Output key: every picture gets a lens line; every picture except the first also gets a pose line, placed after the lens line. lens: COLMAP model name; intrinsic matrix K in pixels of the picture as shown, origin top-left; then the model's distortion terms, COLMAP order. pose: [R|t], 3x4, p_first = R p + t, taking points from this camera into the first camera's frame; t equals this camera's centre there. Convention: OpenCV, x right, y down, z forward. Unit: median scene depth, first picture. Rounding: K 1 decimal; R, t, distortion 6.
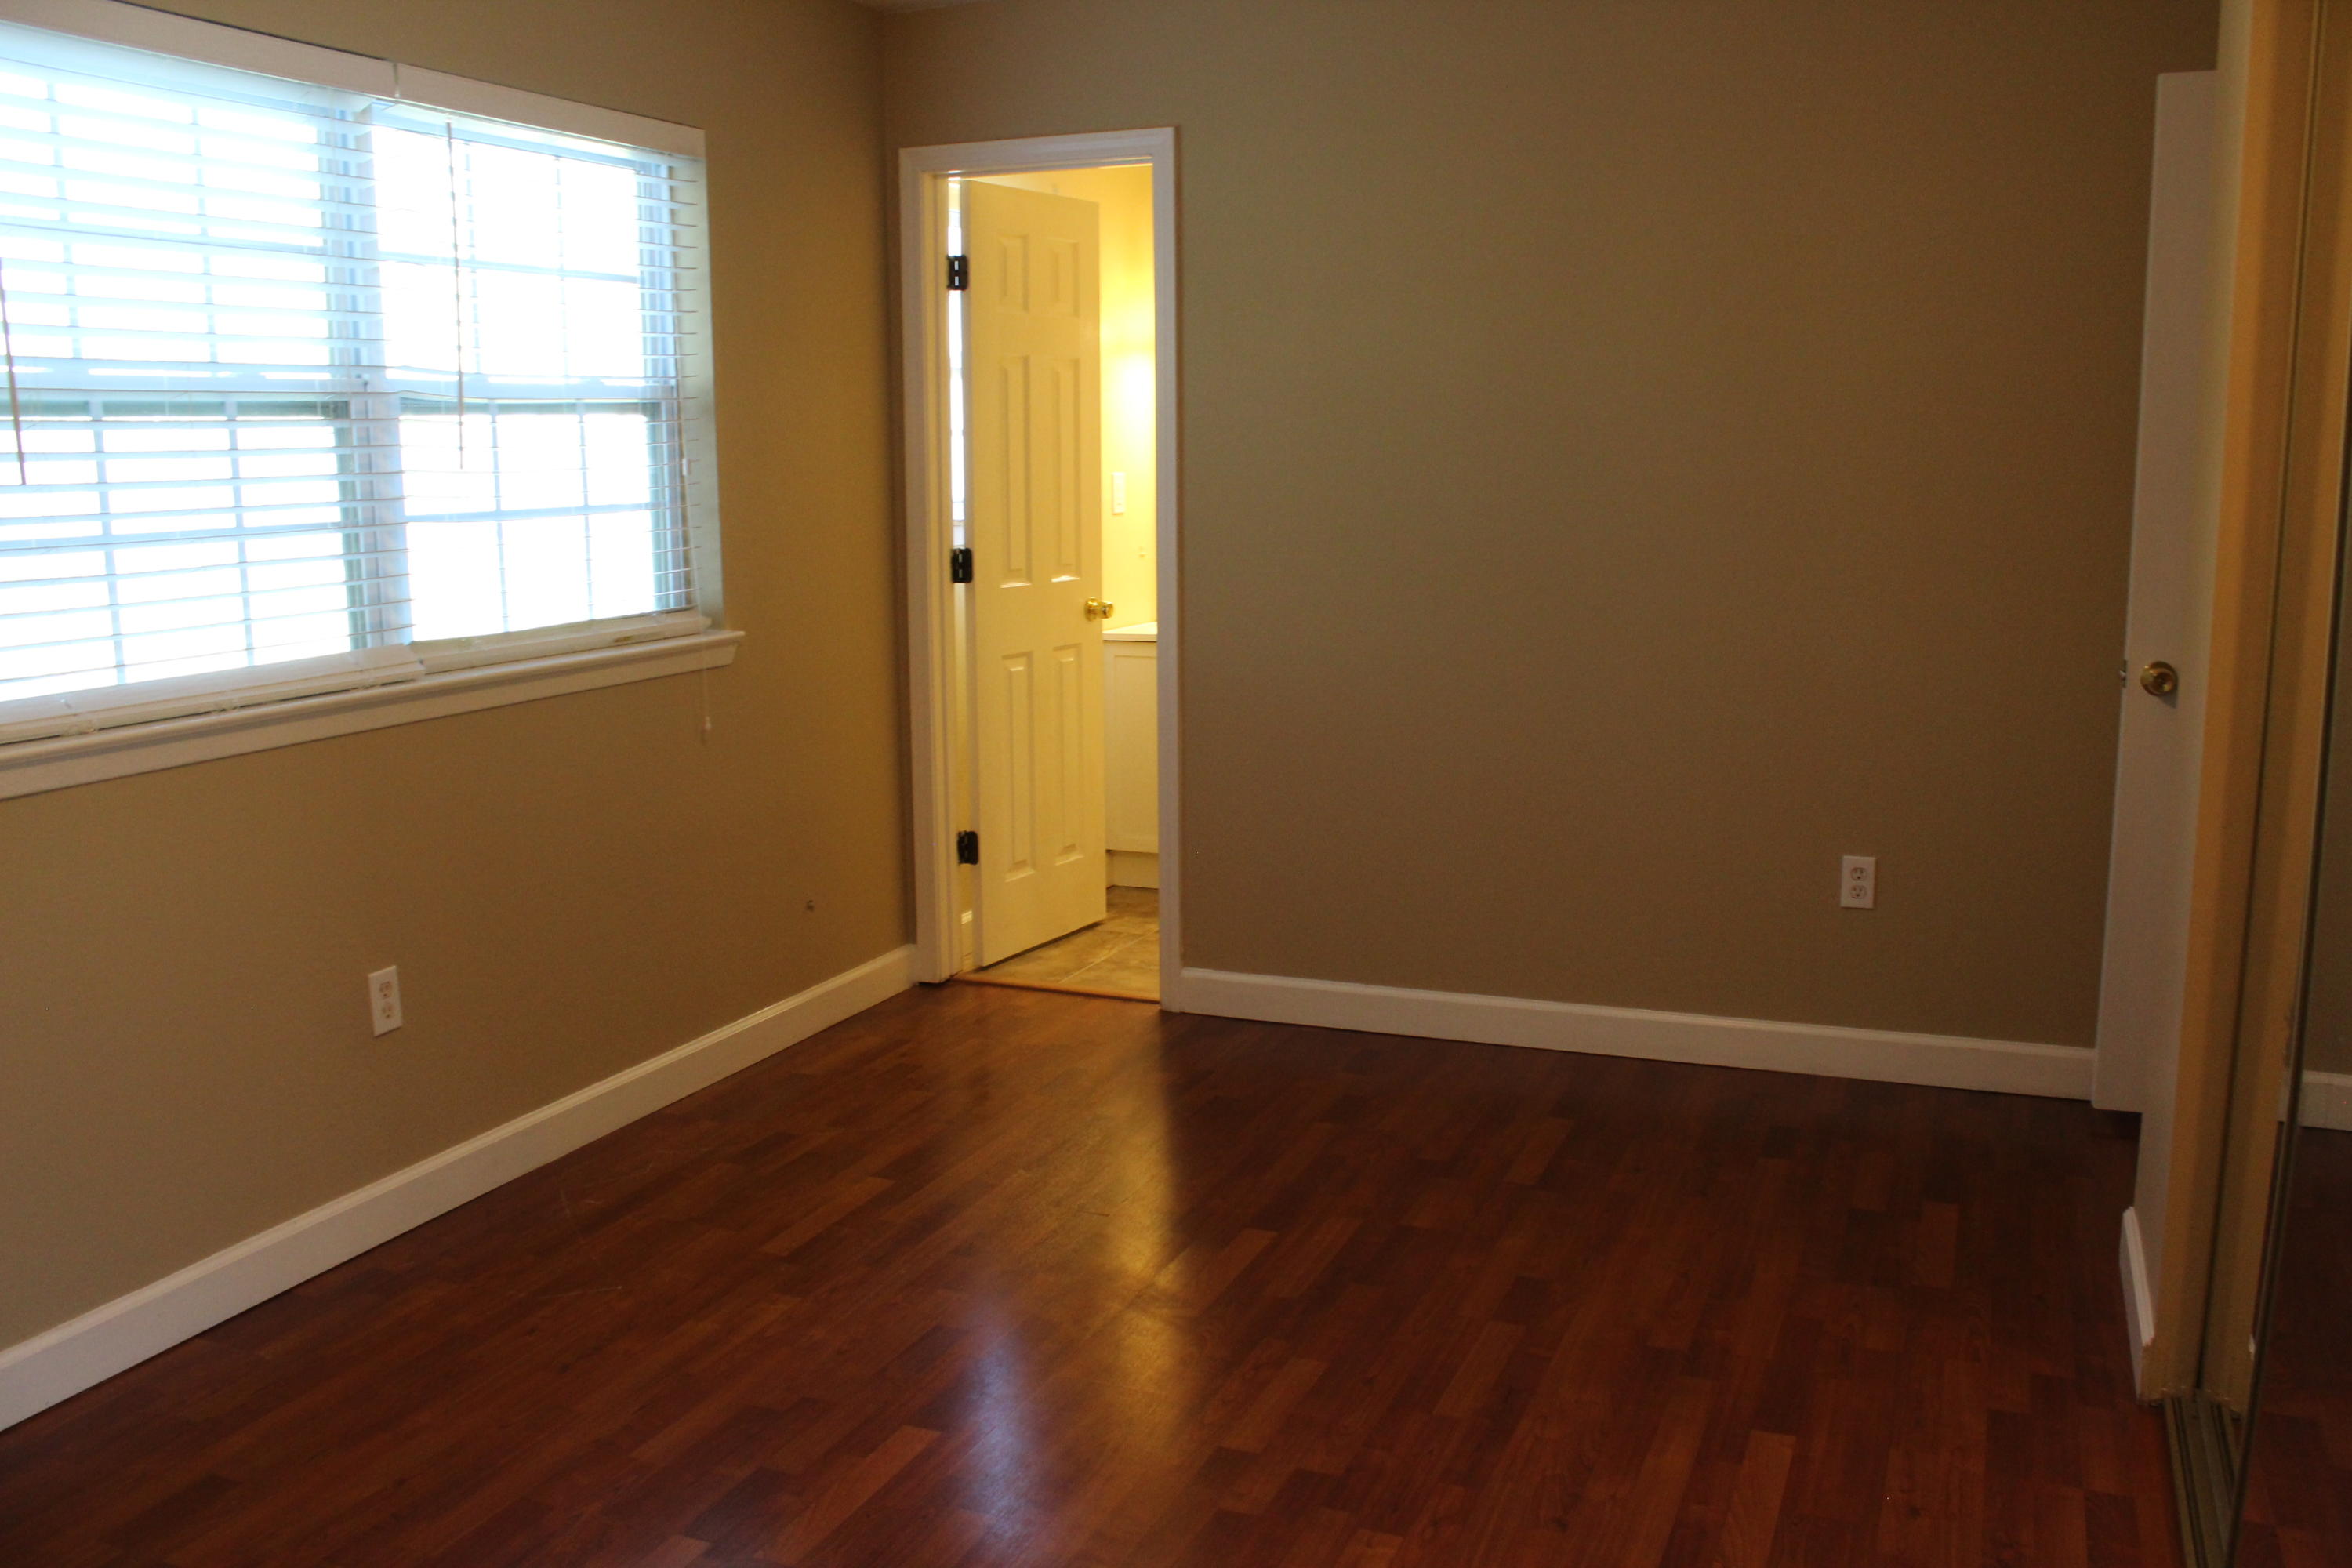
lens RADIAL K [[1934.0, 0, 1201.2], [0, 1934.0, 793.2], [0, 0, 1]] dist [-0.130132, 0.074790]
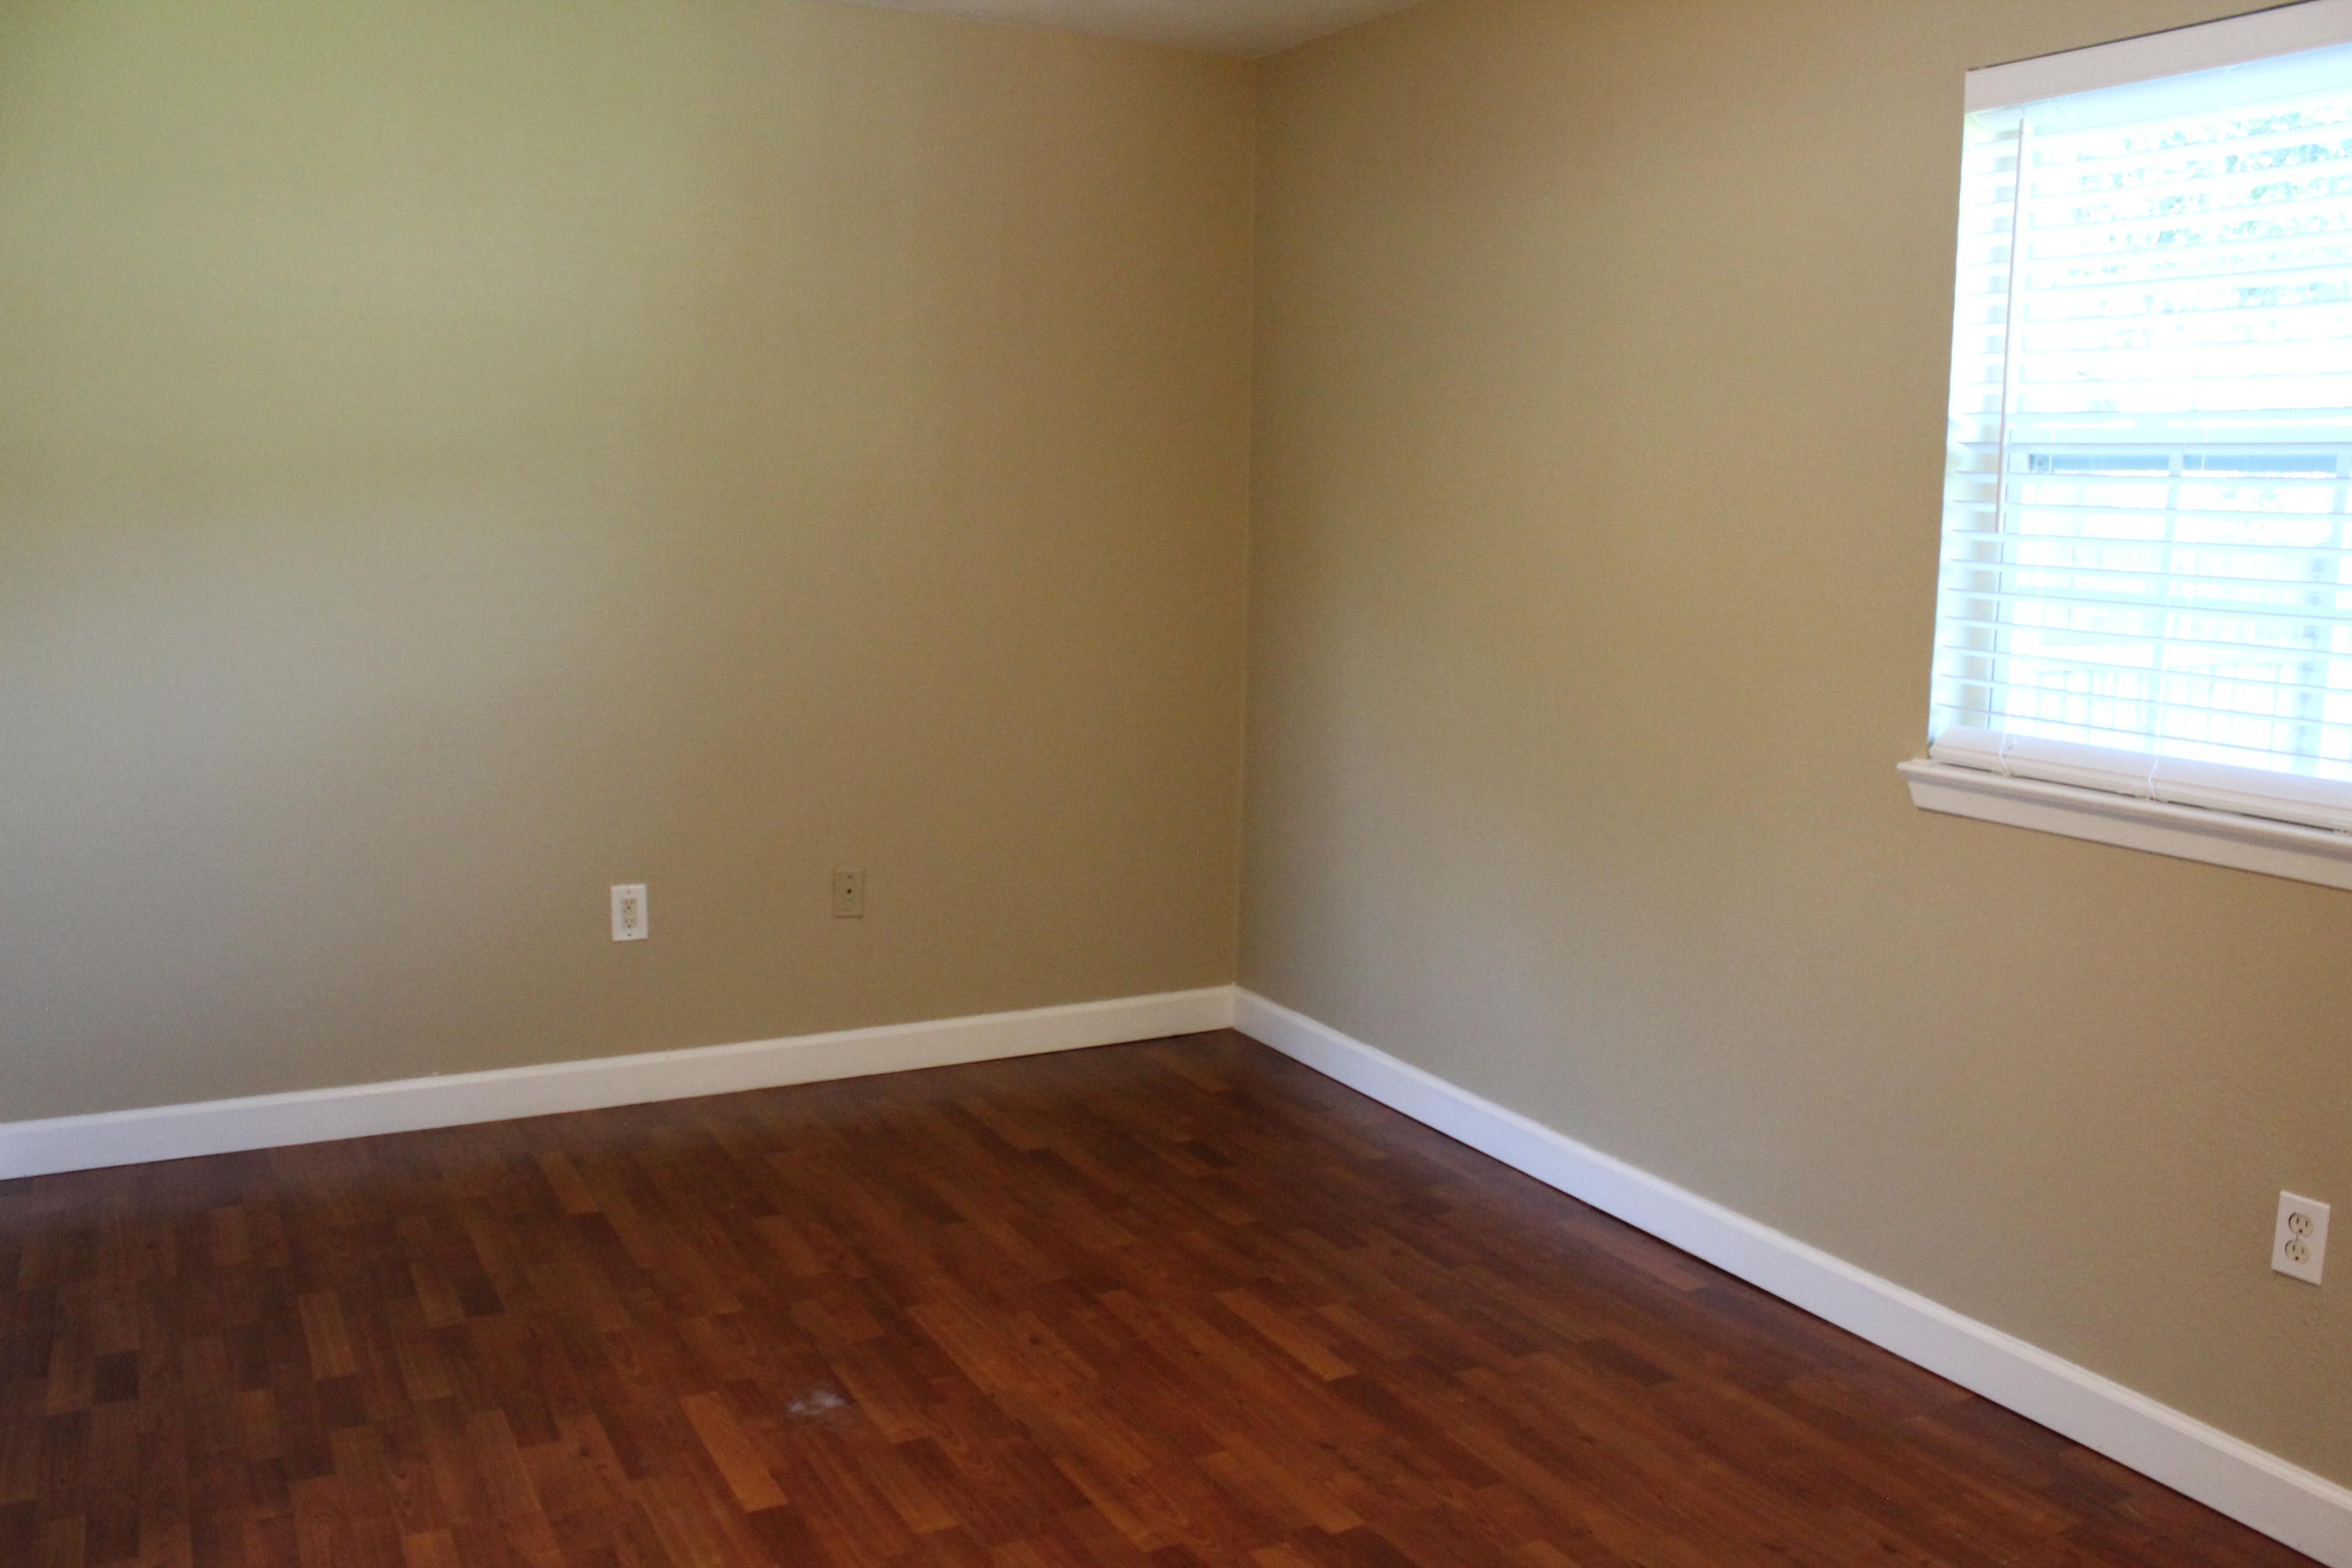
lens RADIAL K [[1934.0, 0, 1191.0], [0, 1934.0, 790.0], [0, 0, 1]] dist [-0.130132, 0.074790]
pose [[-0.626966, 0.117146, -0.770189, 0.421763], [-0.150871, 0.951655, 0.267563, -0.203269], [0.764298, 0.283952, -0.578981, 1.084688]]
